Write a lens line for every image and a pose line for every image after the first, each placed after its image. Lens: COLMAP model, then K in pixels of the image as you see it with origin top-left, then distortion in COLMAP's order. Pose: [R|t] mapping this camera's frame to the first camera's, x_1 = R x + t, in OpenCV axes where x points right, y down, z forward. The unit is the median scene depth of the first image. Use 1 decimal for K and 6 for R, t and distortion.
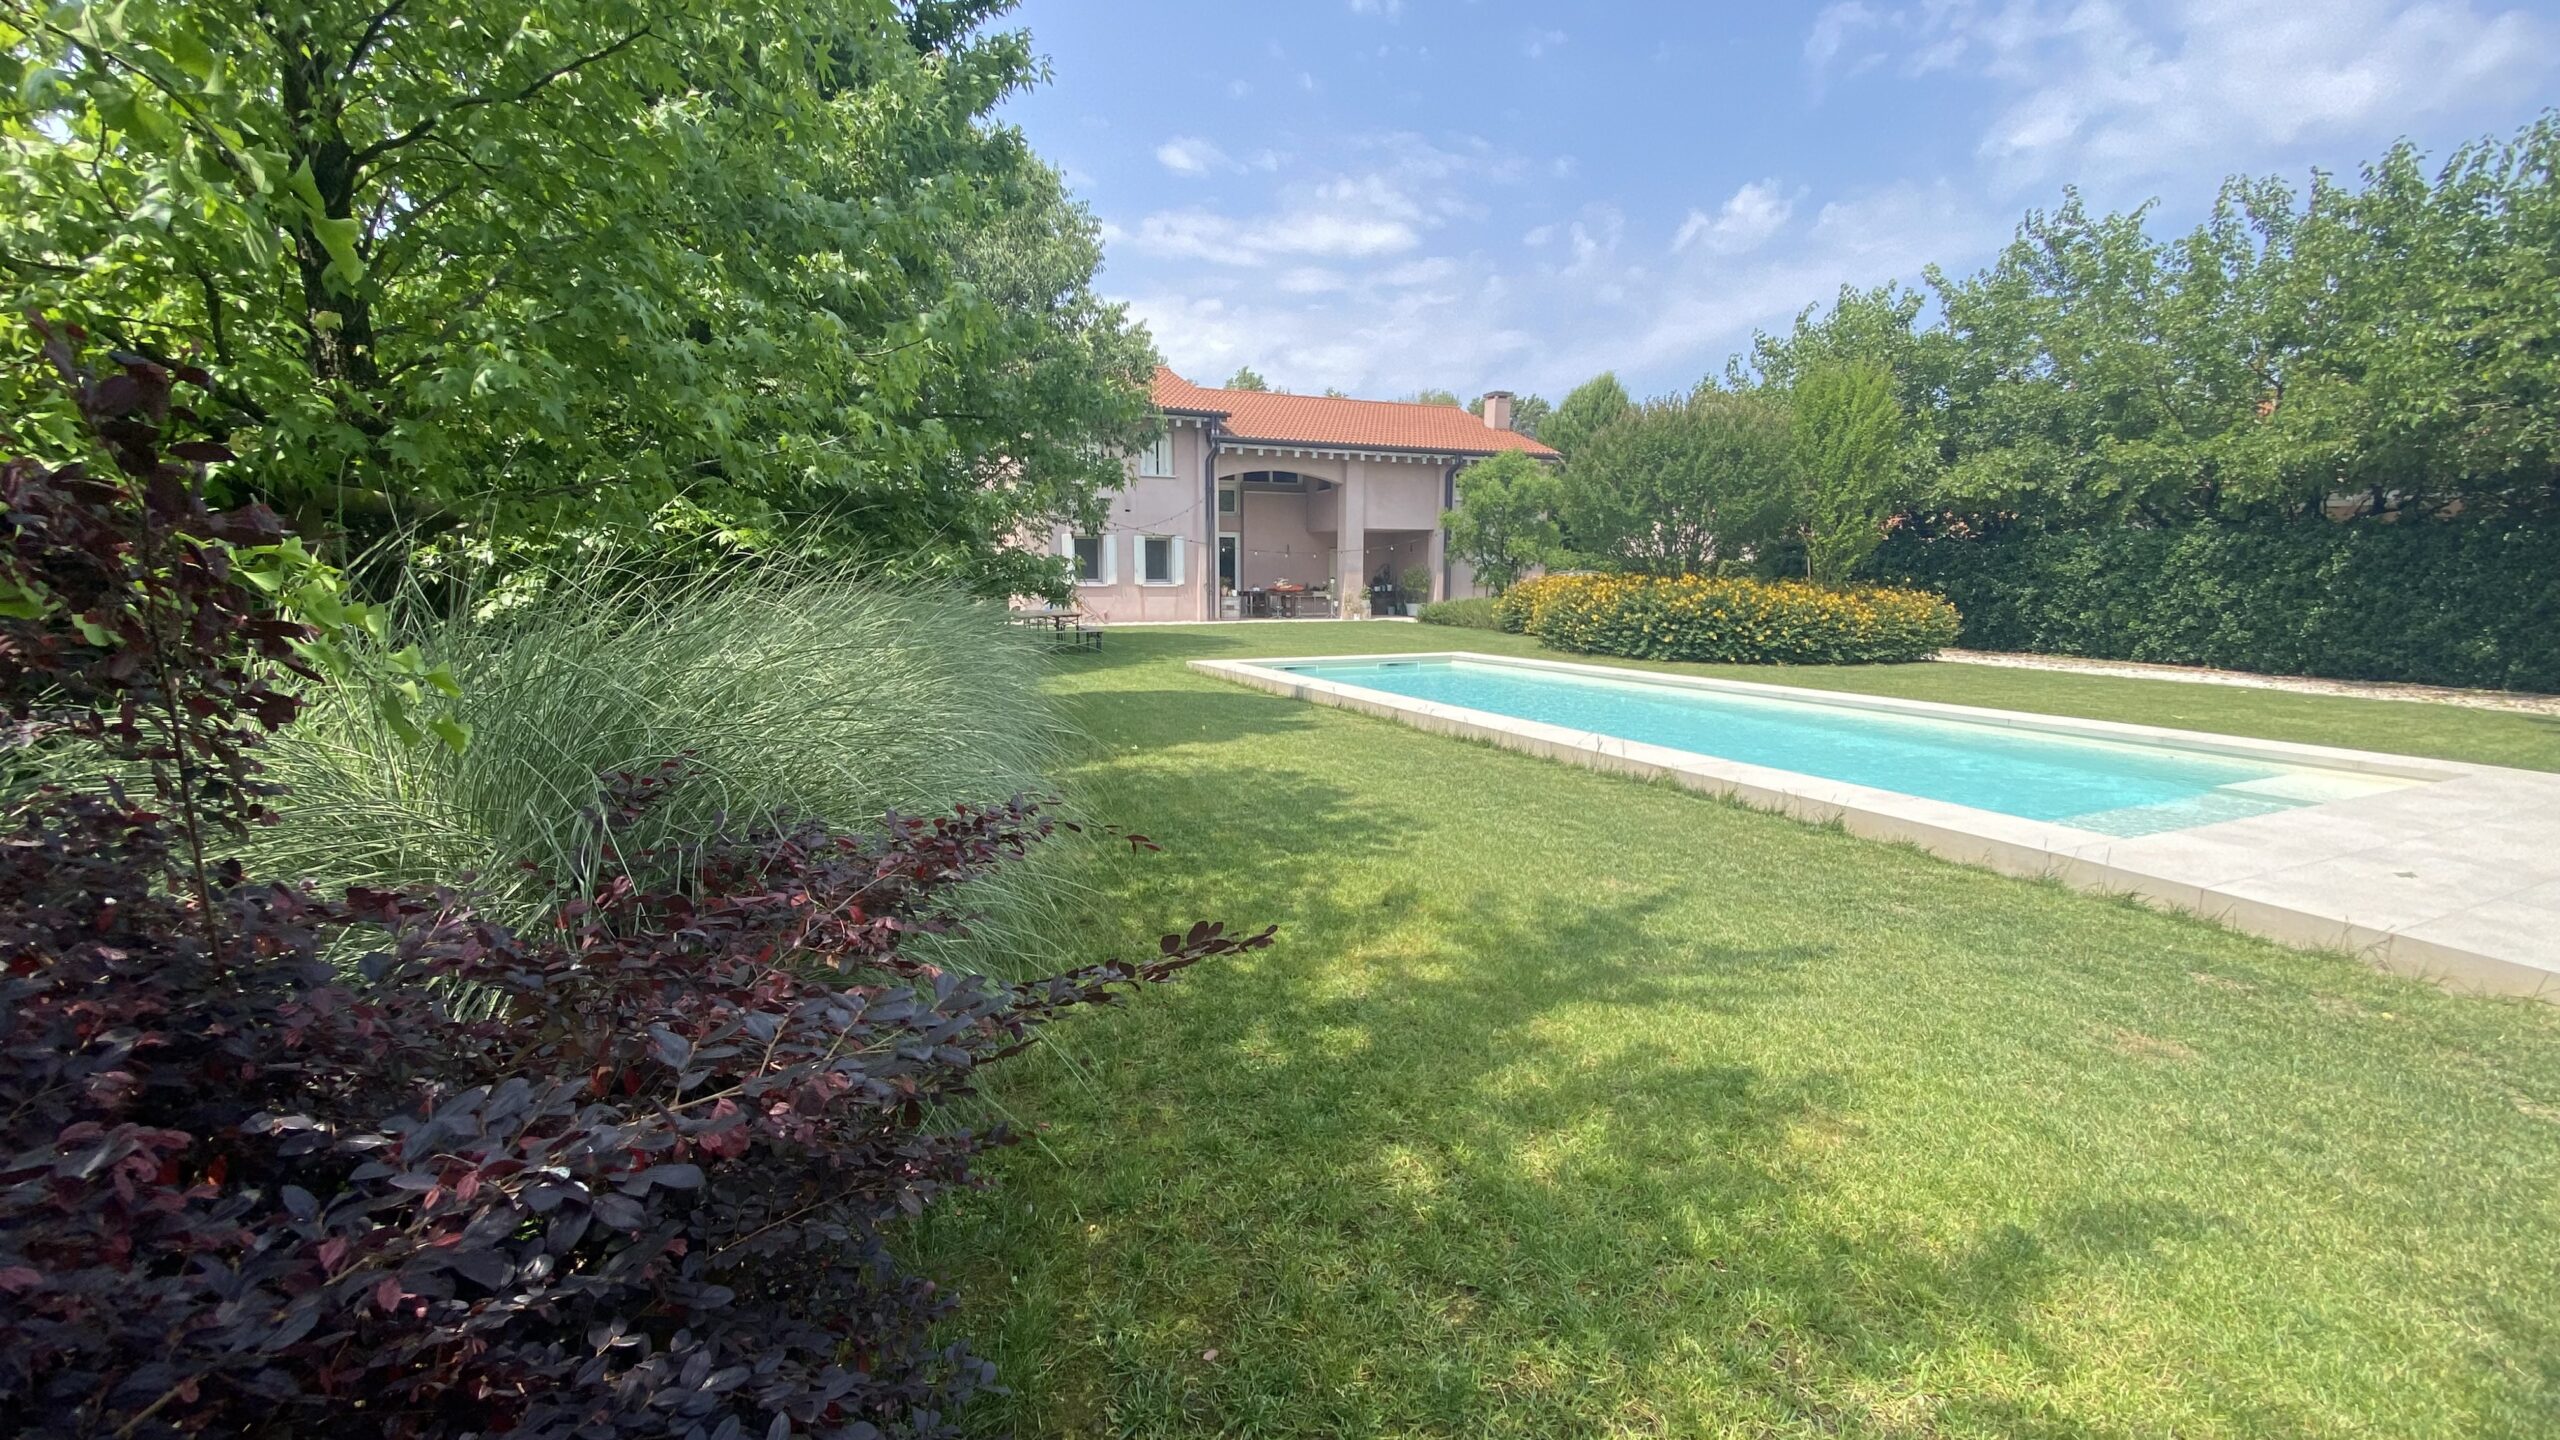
lens RADIAL K [[1031.0, 0, 1290.9], [0, 1031.0, 755.0], [0, 0, 1]] dist [0.005840, -0.011013]
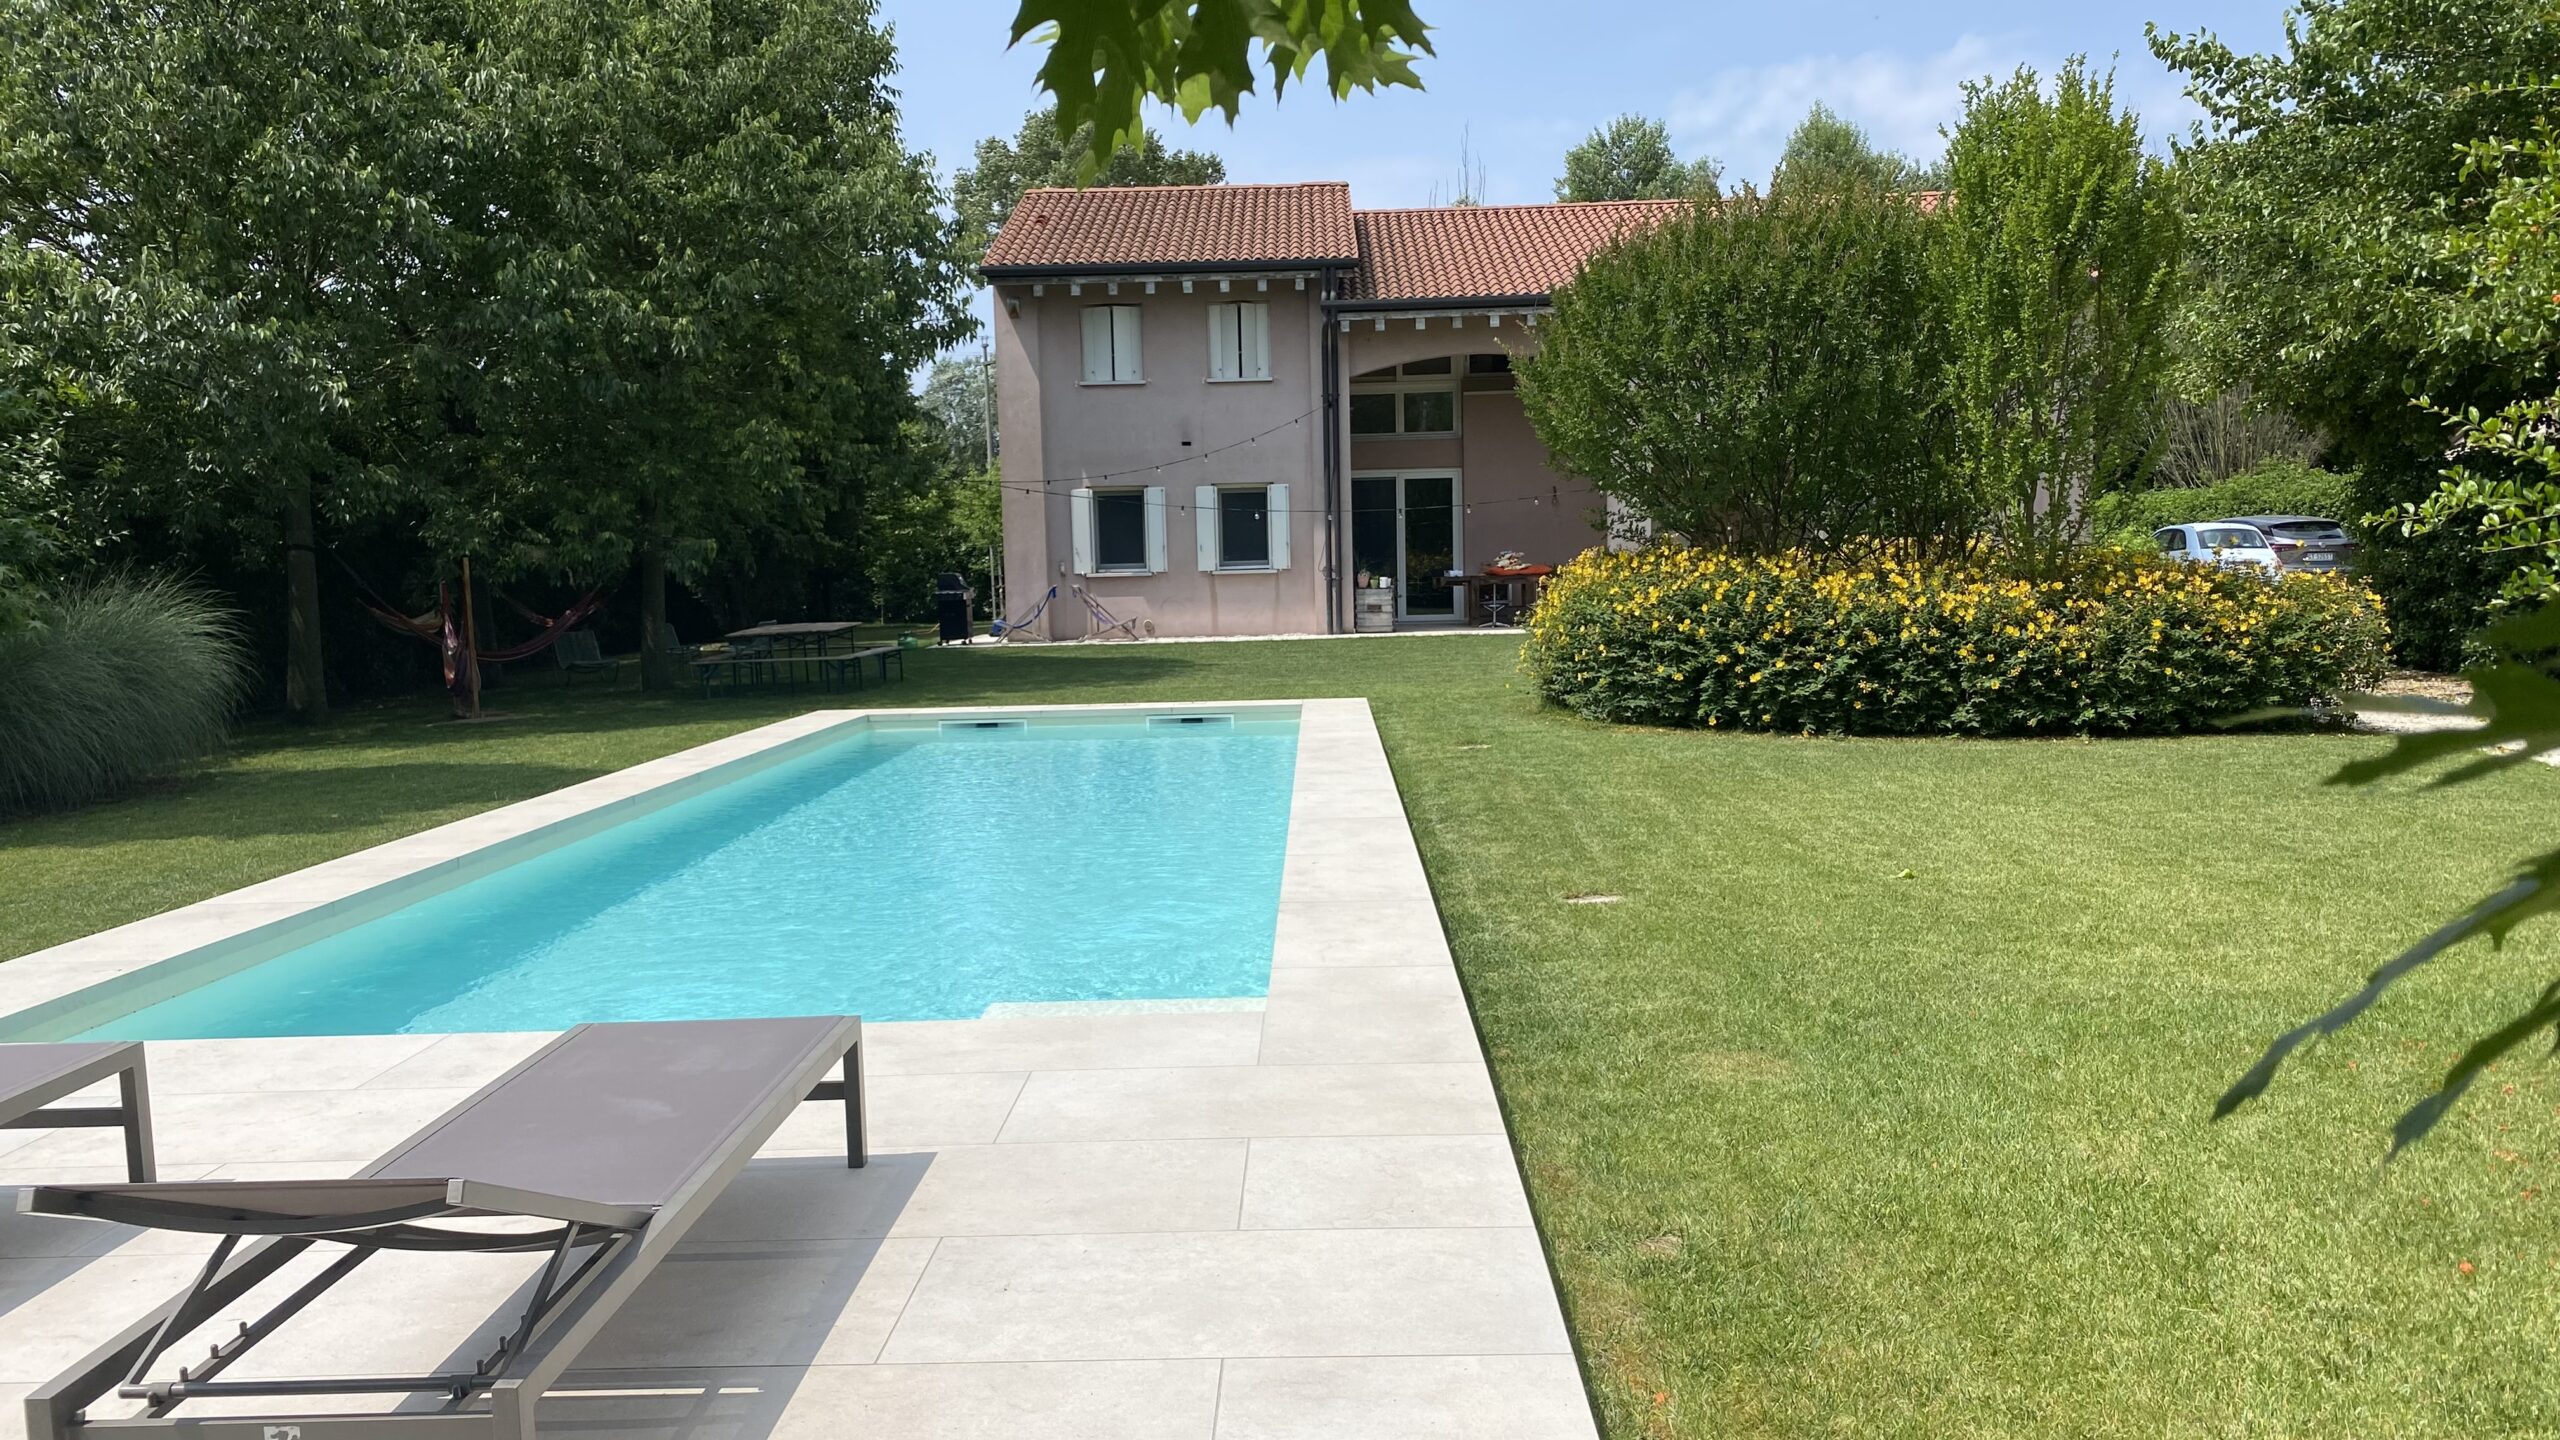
lens RADIAL K [[1941.6, 0, 1298.6], [0, 1941.6, 754.3], [0, 0, 1]] dist [0.015608, -0.020205]
pose [[0.911141, 0.020954, -0.411561, 0.487691], [-0.046148, 0.997613, -0.051372, -0.017244], [0.409502, 0.065800, 0.909933, 0.077879]]
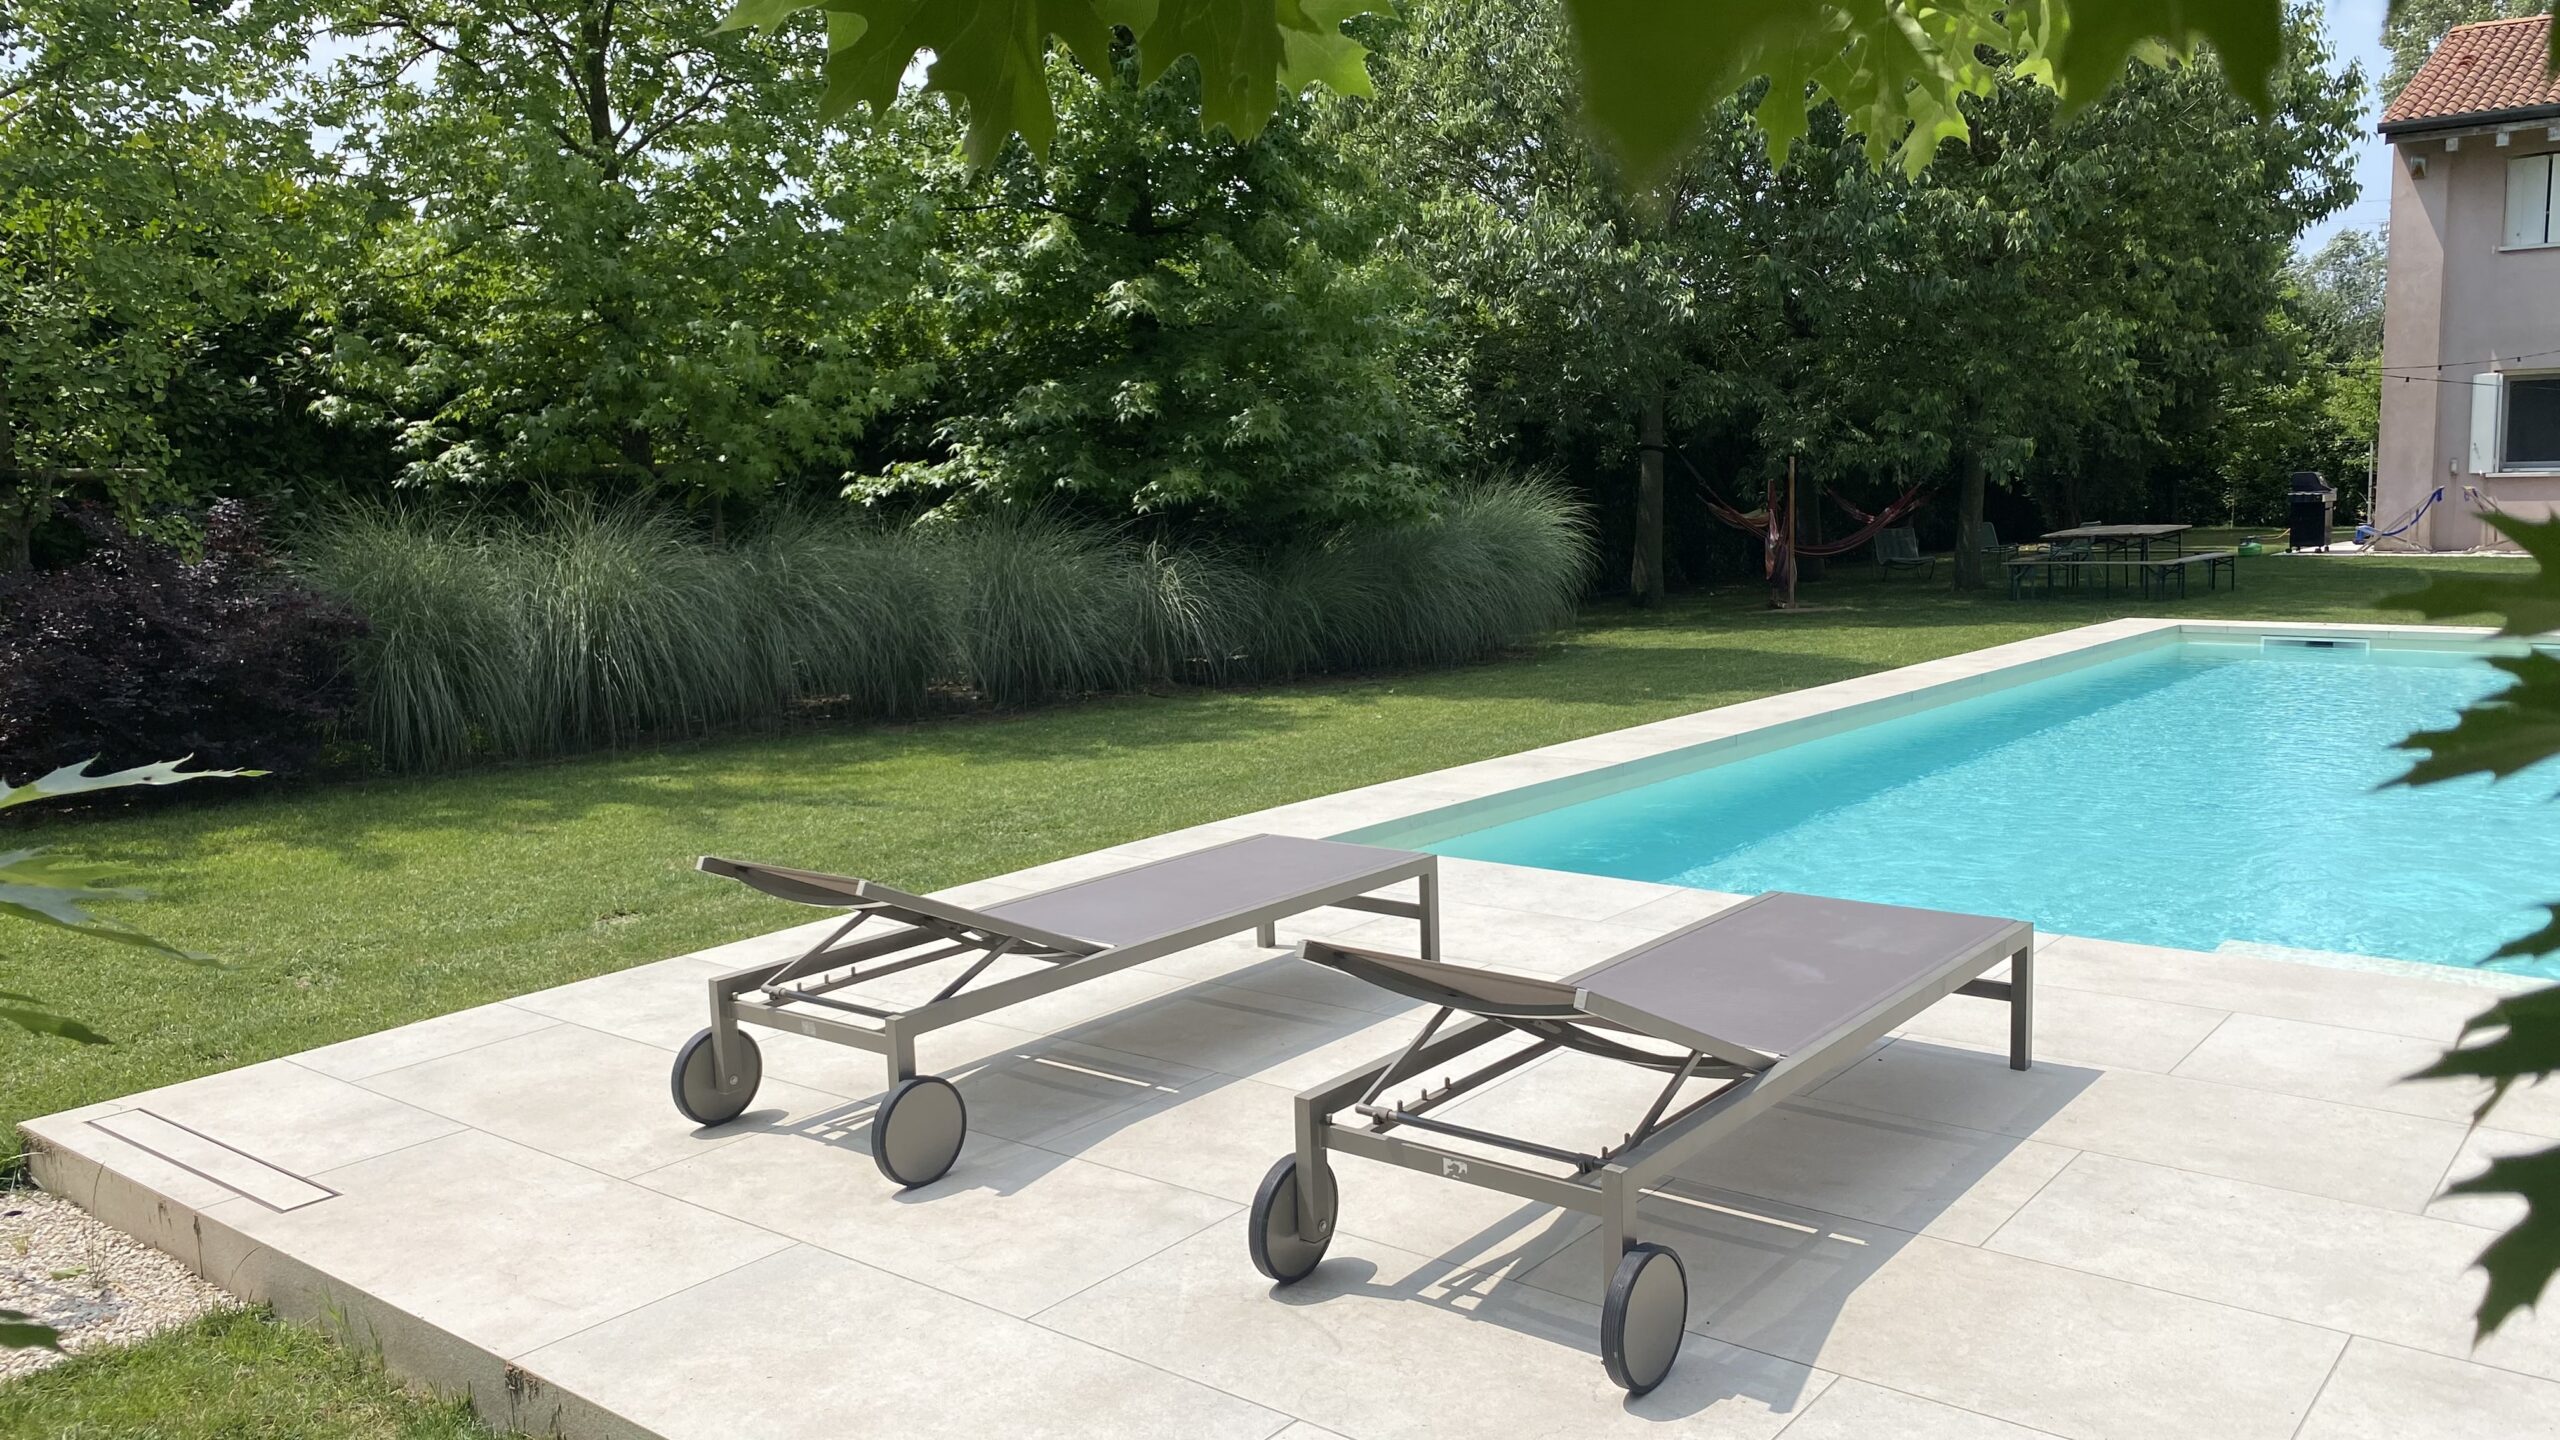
lens RADIAL K [[1941.6, 0, 1289.9], [0, 1941.6, 743.6], [0, 0, 1]] dist [0.015608, -0.020205]
pose [[0.462305, 0.110675, -0.879787, 0.506323], [-0.129857, 0.989933, 0.056295, -0.018462], [0.877161, 0.088221, 0.472023, 0.077715]]
